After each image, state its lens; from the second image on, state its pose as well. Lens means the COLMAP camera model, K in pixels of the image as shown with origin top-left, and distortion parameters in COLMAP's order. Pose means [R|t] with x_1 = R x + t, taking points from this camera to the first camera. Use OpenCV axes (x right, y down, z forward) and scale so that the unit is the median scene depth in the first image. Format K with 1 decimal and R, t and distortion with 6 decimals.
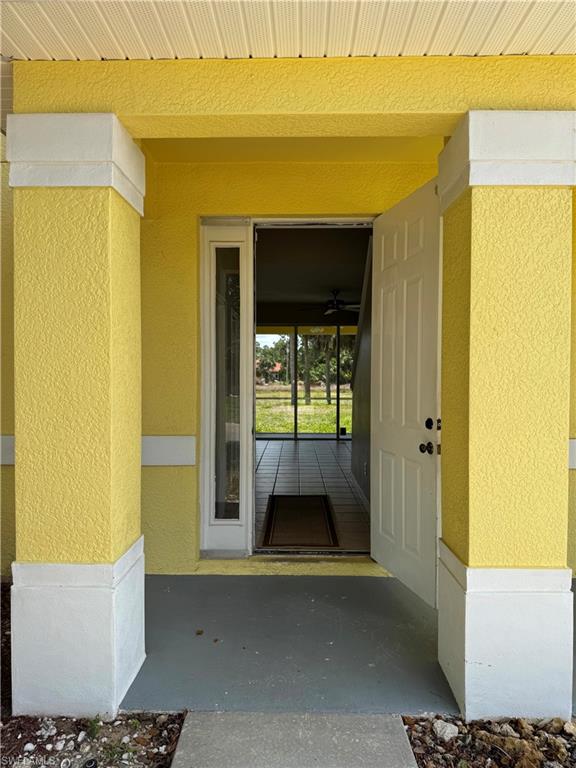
lens RADIAL K [[533.0, 0, 288.0], [0, 533.0, 384.0], [0, 0, 1]] dist [0.149459, -0.235703]
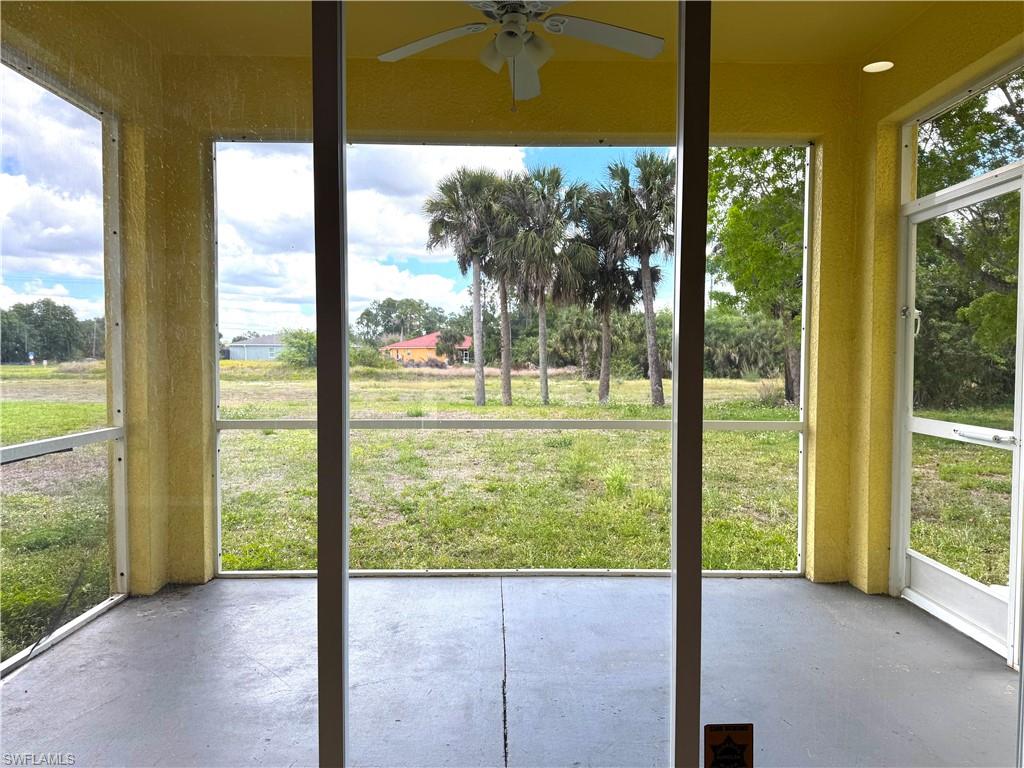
lens RADIAL K [[710.6, 0, 511.0], [0, 710.6, 386.9], [0, 0, 1]] dist [0.149459, -0.235703]
pose [[0.999337, 0.001352, 0.036378, 0.011258], [-0.002381, 0.999598, 0.028243, 0.001210], [-0.036325, -0.028311, 0.998939, 0.189182]]
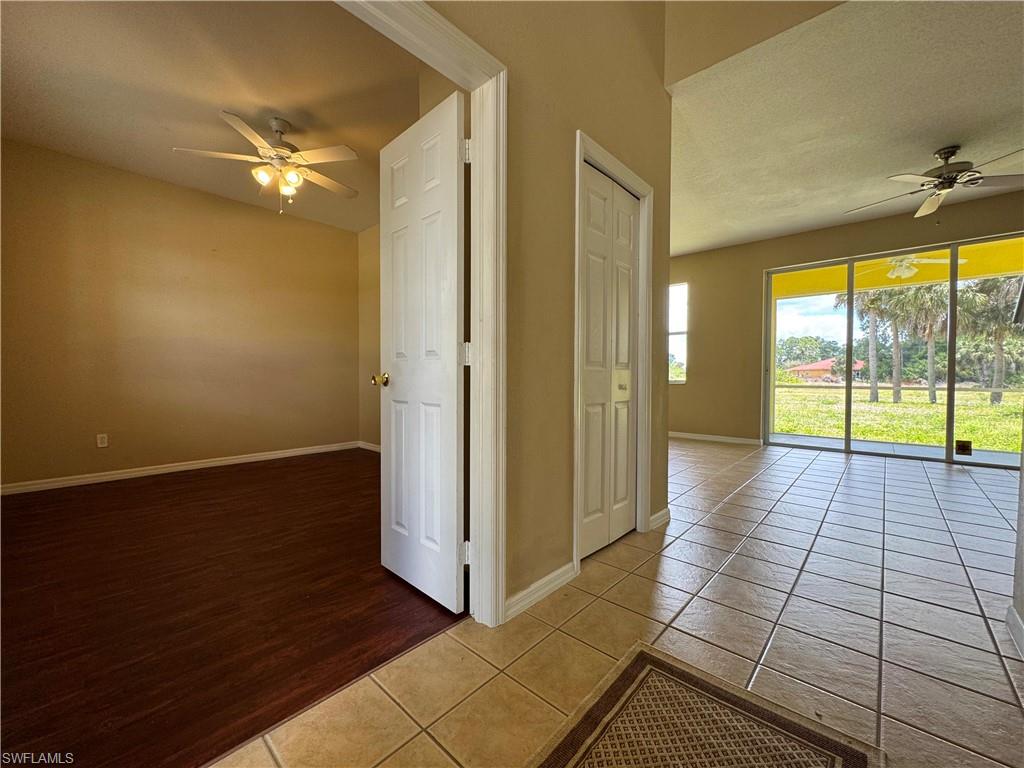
lens RADIAL K [[412.4, 0, 512.0], [0, 412.4, 384.0], [0, 0, 1]] dist [-0.002529, -0.000130]
pose [[0.749408, 0.013793, -0.661964, 0.008839], [-0.010424, 0.999905, 0.009035, 0.006551], [0.662026, 0.000129, 0.749481, 0.096089]]
